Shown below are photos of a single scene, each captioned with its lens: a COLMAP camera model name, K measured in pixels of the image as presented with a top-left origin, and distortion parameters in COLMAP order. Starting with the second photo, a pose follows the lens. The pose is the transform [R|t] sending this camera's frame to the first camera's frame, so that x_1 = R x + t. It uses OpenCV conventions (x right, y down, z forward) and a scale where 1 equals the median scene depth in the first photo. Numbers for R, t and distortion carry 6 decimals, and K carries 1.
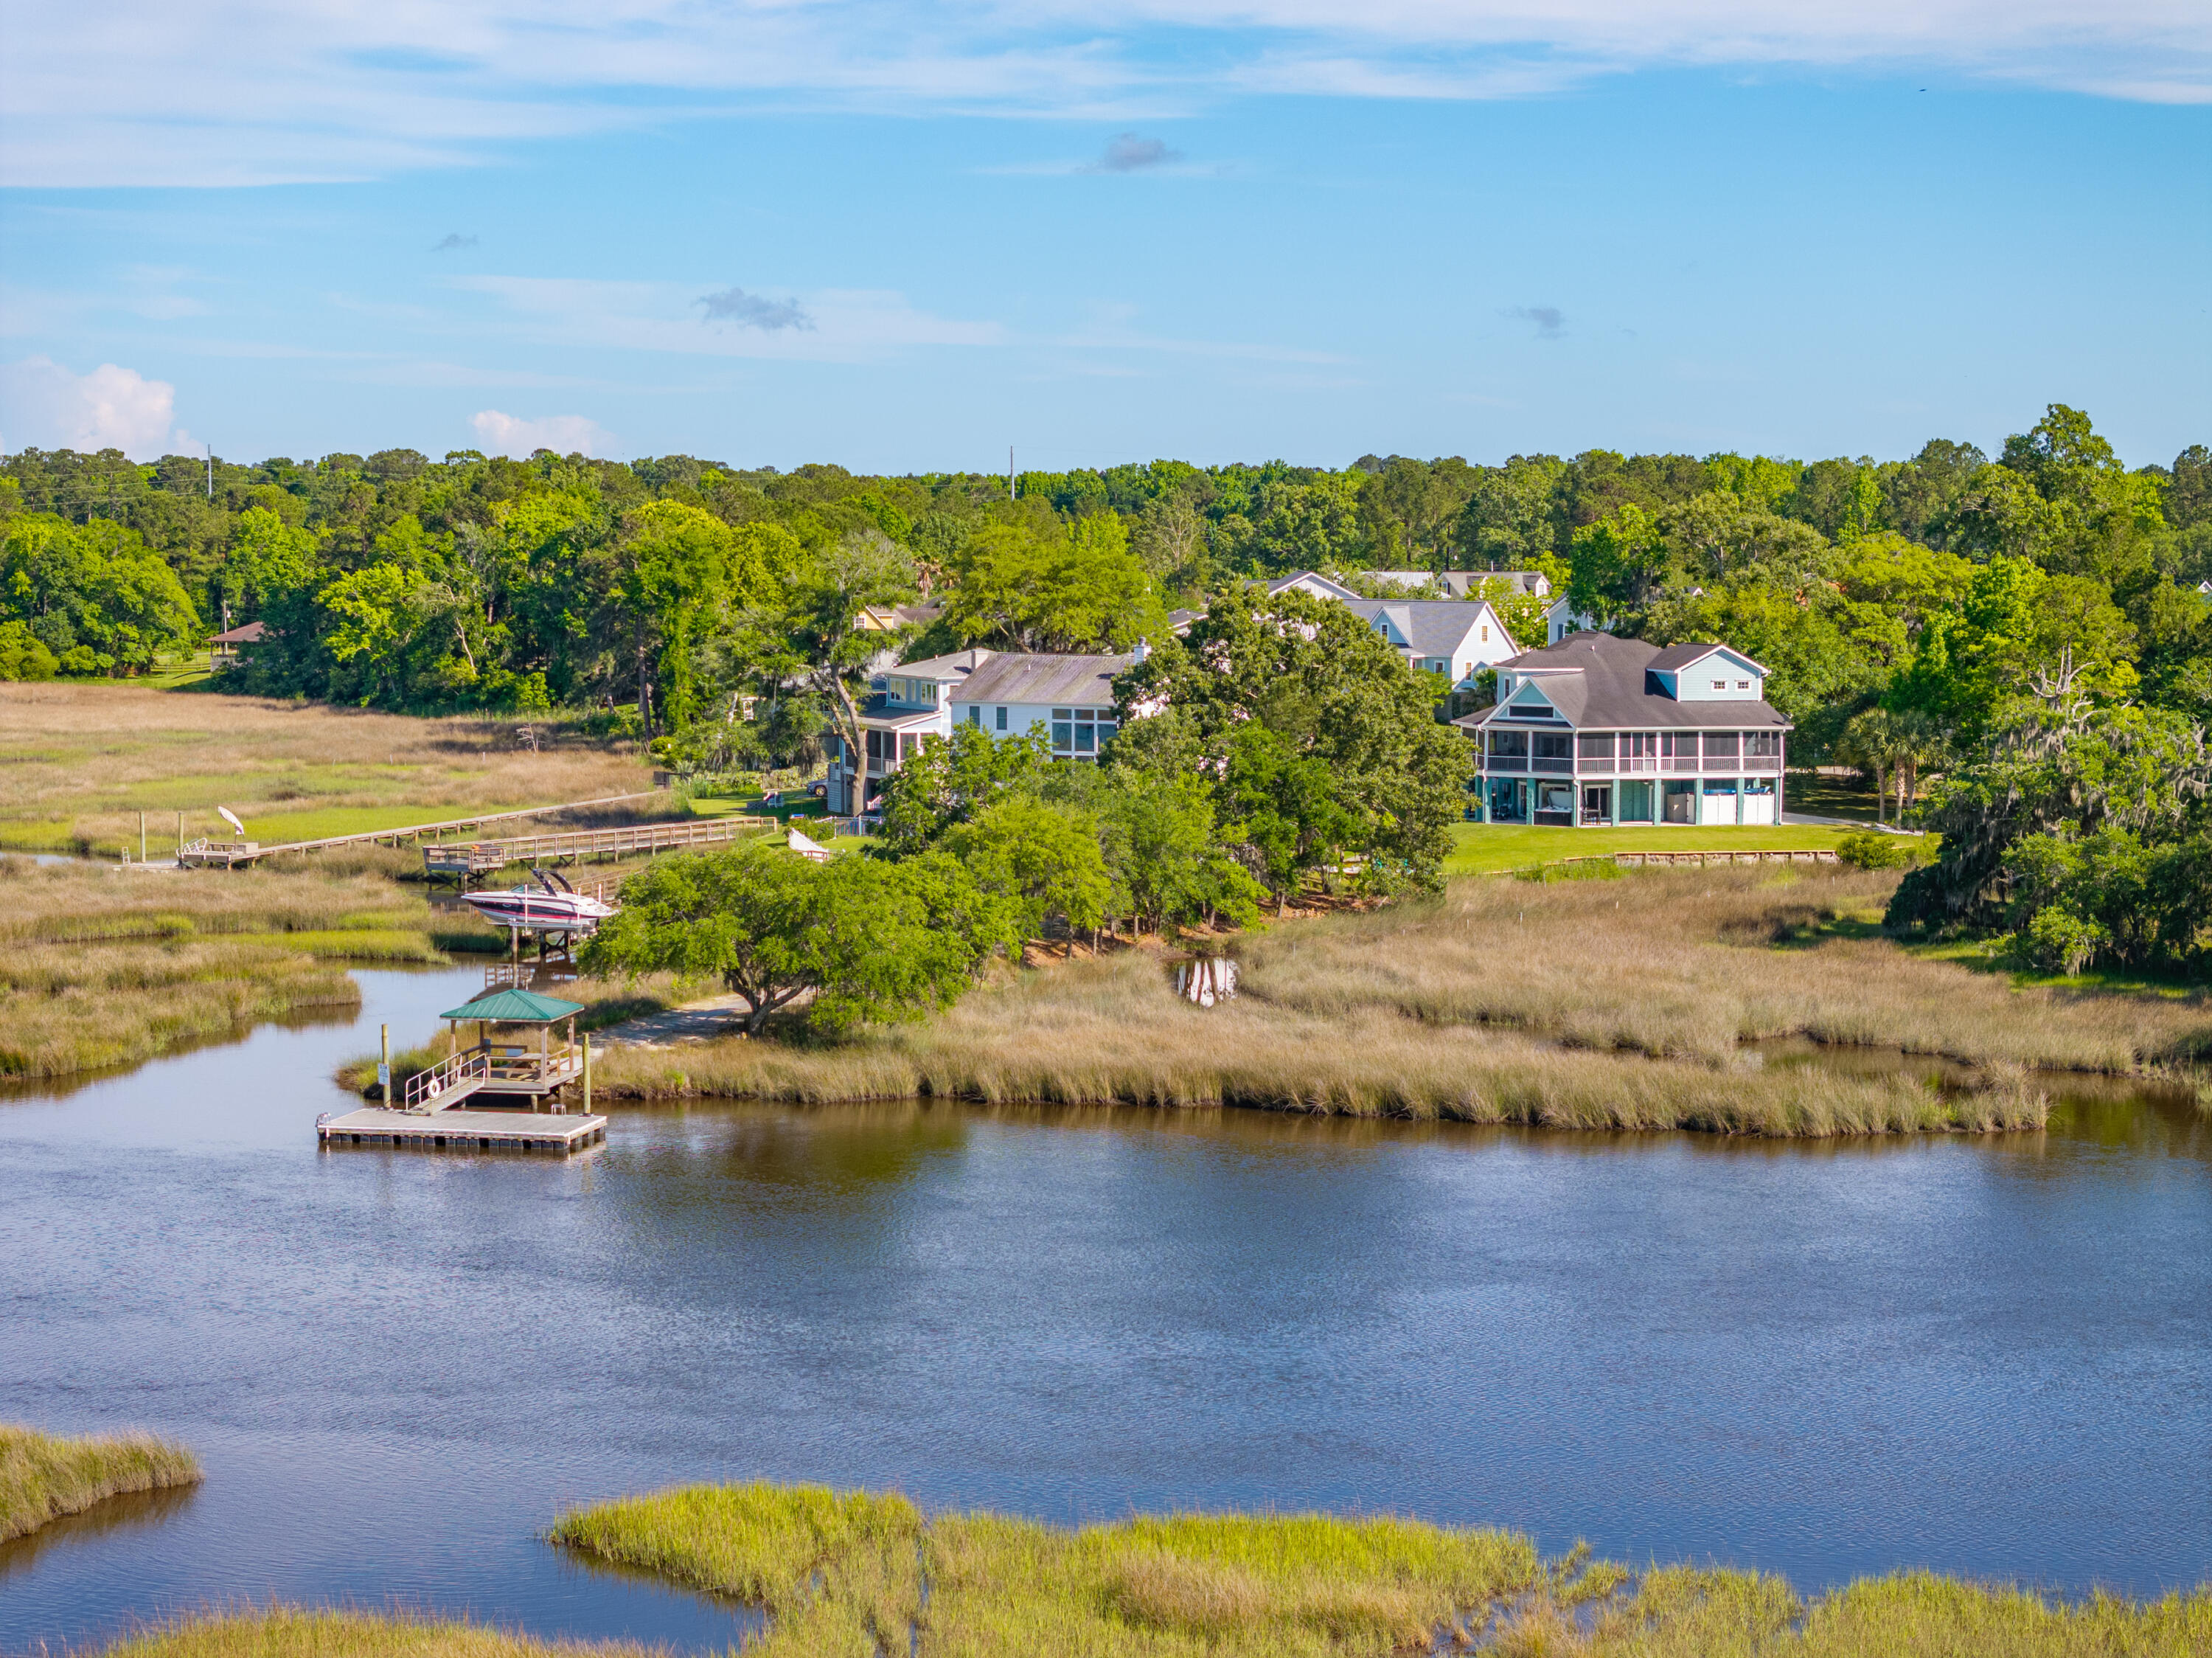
lens RADIAL K [[4447.9, 0, 1108.6], [0, 4447.9, 828.8], [0, 0, 1]] dist [-0.010512, 0.000000]
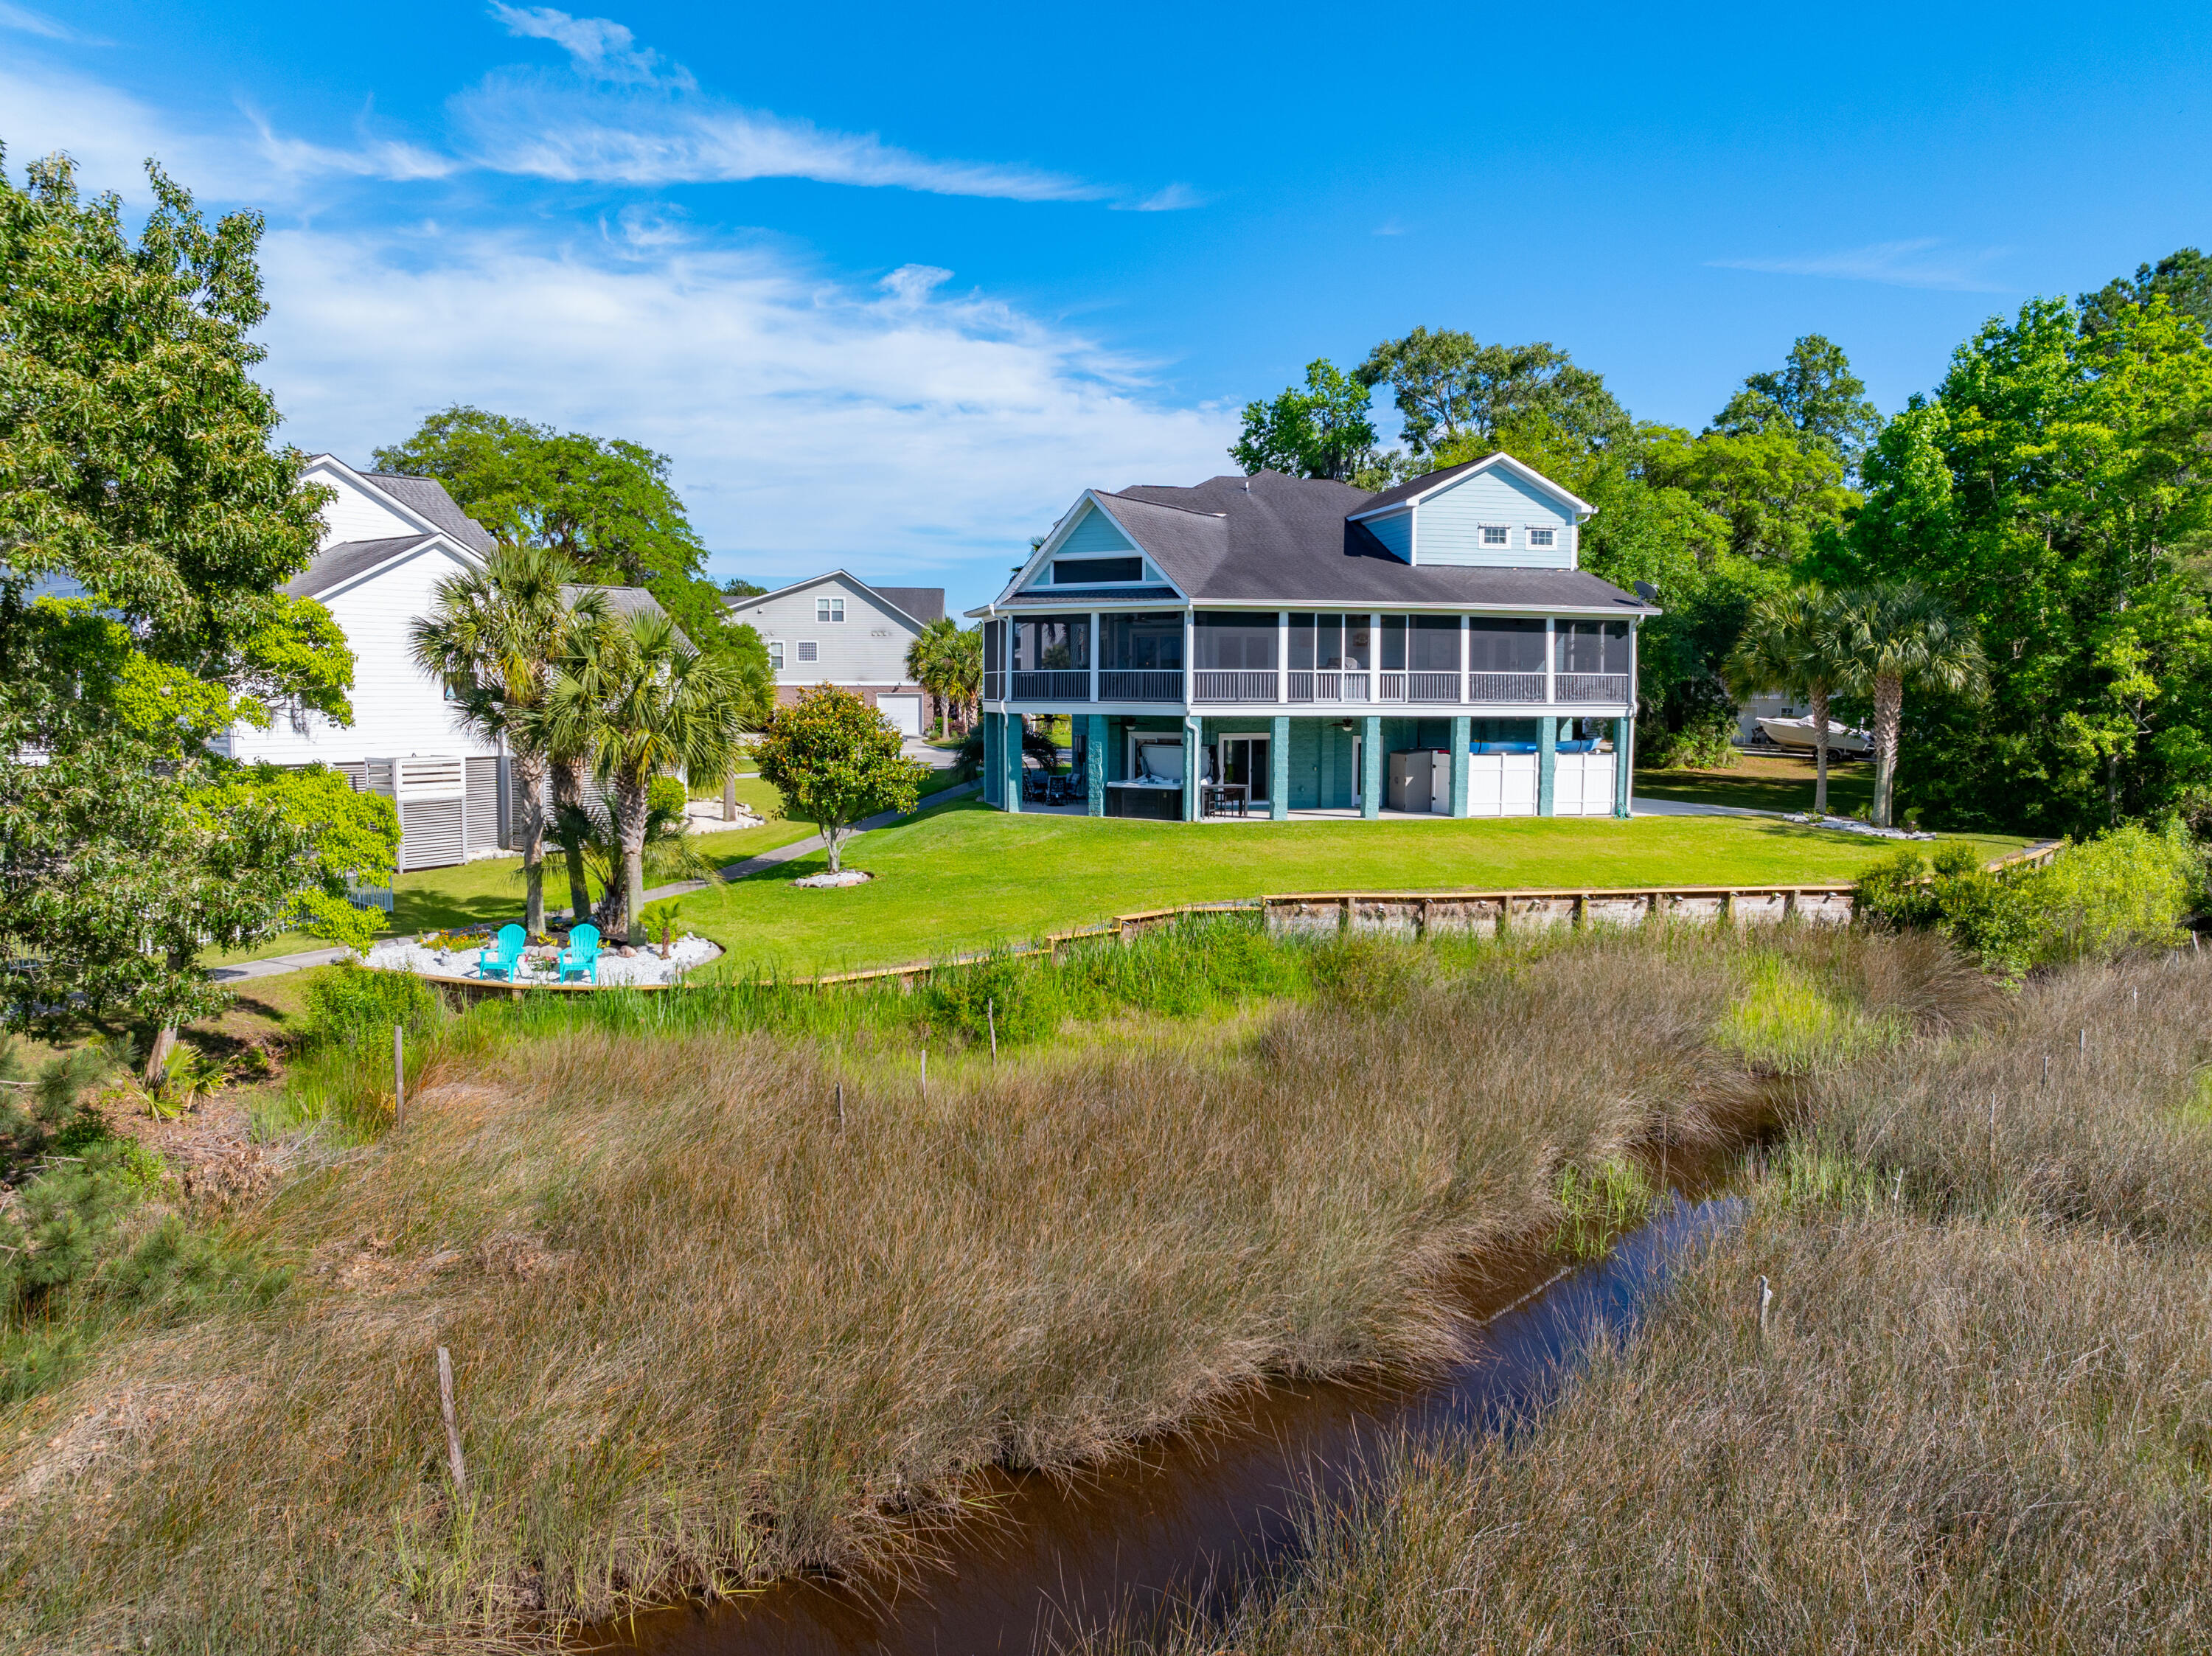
lens RADIAL K [[1570.5, 0, 1099.7], [0, 1570.5, 832.2], [0, 0, 1]] dist [-0.026578, -0.001062]
pose [[0.999549, 0.002864, -0.029893, 0.099844], [-0.002347, 0.999847, 0.017316, -0.002063], [0.029938, -0.017238, 0.999403, 0.833985]]
